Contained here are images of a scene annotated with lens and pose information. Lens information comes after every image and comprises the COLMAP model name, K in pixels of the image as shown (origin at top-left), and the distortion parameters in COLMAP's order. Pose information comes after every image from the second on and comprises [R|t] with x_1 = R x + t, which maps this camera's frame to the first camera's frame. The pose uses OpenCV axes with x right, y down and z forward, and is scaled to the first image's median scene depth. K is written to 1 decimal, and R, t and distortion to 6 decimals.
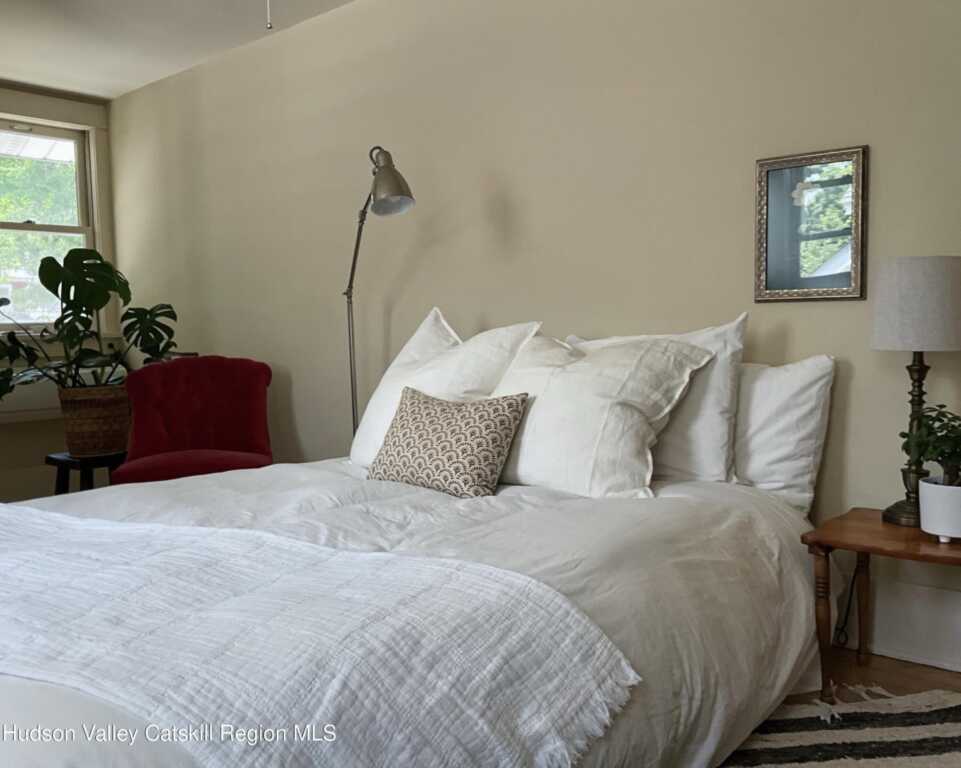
lens RADIAL K [[915.3, 0, 480.5], [0, 915.3, 384.0], [0, 0, 1]] dist [0.109544, -0.265832]
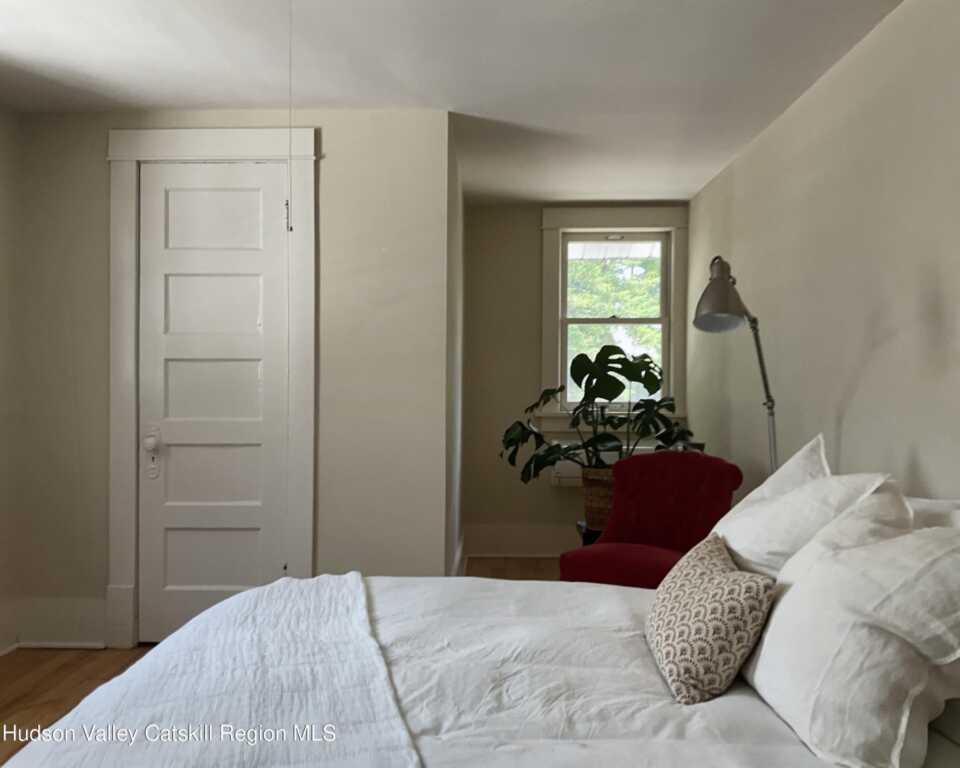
lens RADIAL K [[849.7, 0, 481.8], [0, 849.7, 357.8], [0, 0, 1]] dist [0.100394, -0.214633]
pose [[0.588699, 0.014082, -0.808229, 0.486859], [-0.058620, 0.997959, -0.025311, -0.141451], [0.806224, 0.062279, 0.588324, 0.377386]]
